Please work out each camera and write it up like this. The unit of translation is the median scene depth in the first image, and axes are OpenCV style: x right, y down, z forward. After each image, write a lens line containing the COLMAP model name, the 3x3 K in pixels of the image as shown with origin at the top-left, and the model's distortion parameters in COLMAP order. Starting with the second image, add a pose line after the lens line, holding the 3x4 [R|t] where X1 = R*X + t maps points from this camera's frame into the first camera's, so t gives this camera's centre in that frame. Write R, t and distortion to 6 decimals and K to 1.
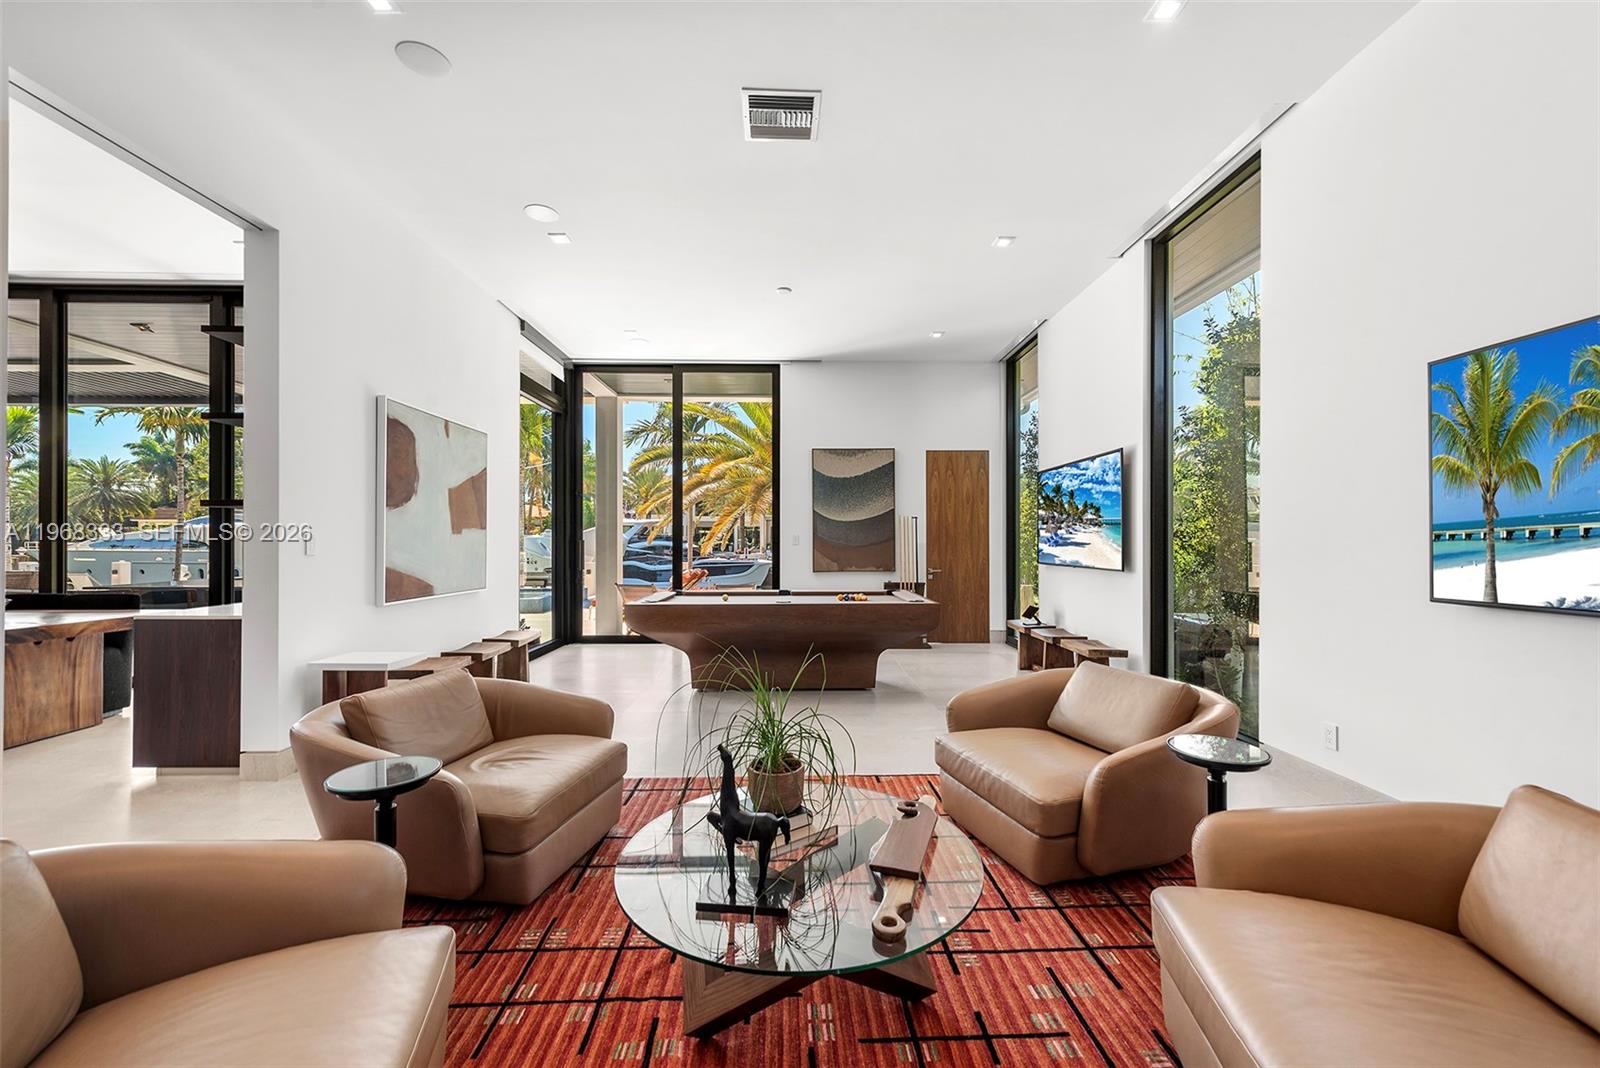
lens RADIAL K [[623.6, 0, 797.7], [0, 623.6, 541.3], [0, 0, 1]] dist [-0.000896, 0.000013]
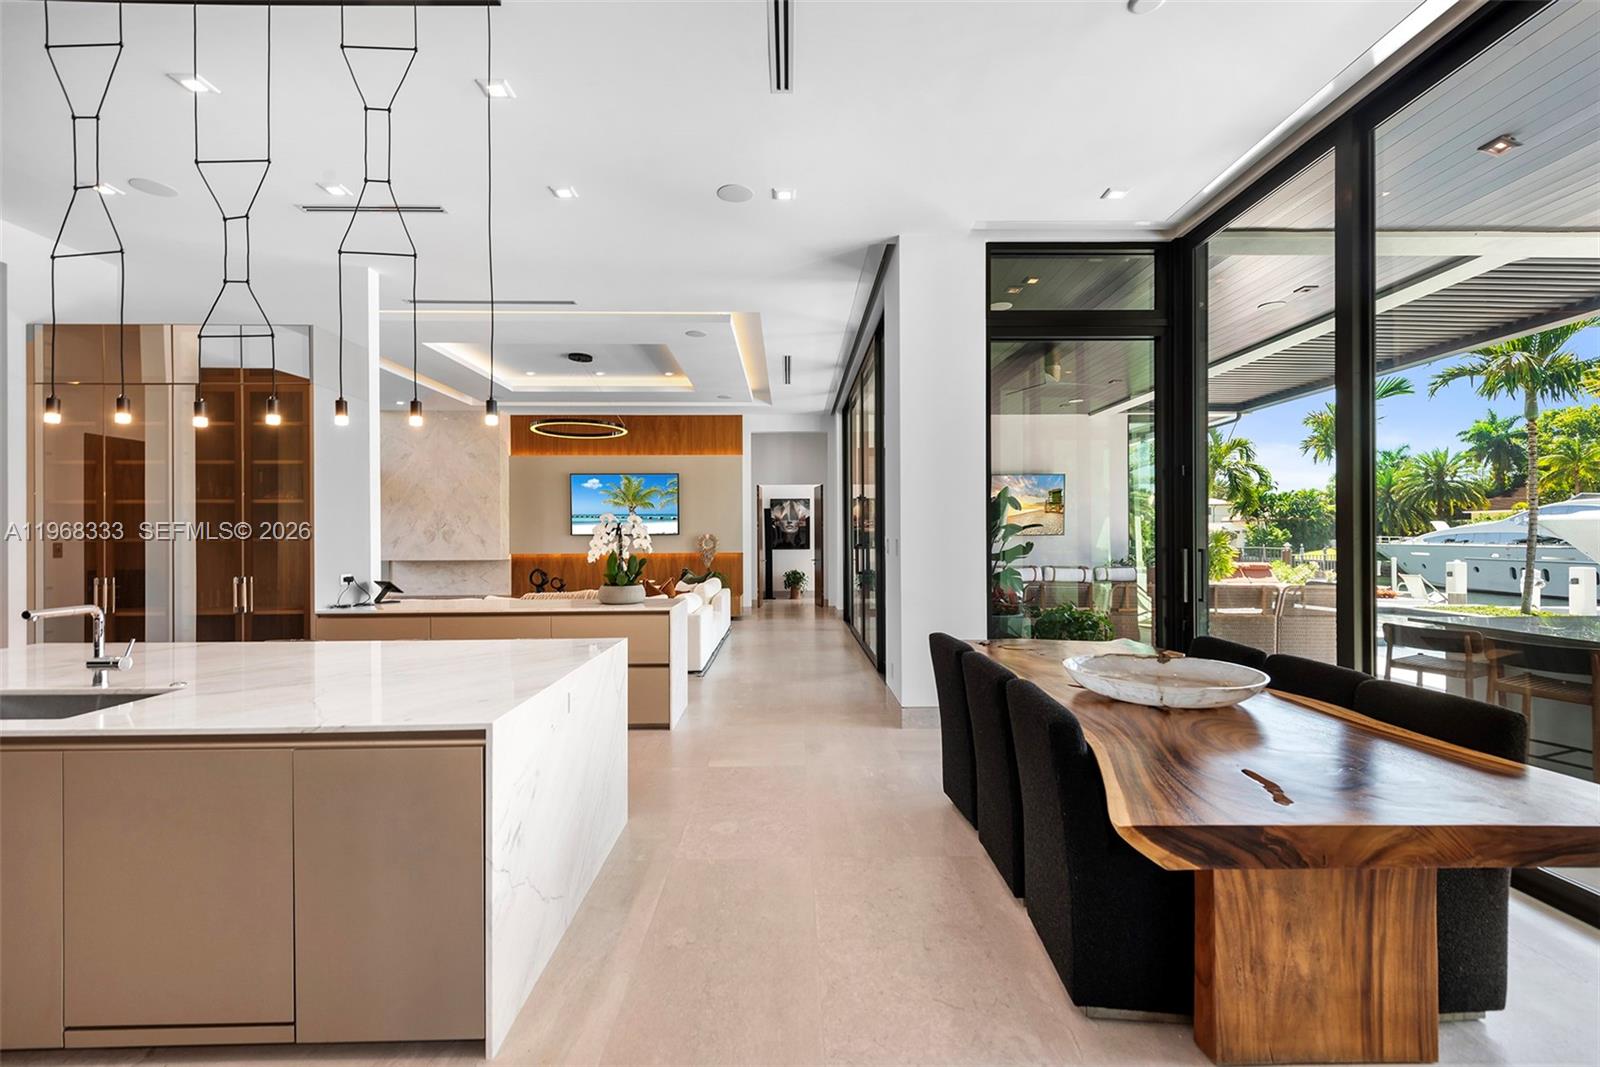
lens RADIAL K [[692.5, 0, 800.8], [0, 692.5, 540.4], [0, 0, 1]] dist [0.004629, 0.000466]
pose [[-0.009960, 0.000251, -0.999950, -0.552144], [0.008234, 0.999966, 0.000169, -0.020727], [0.999916, -0.008232, -0.009962, 0.496932]]
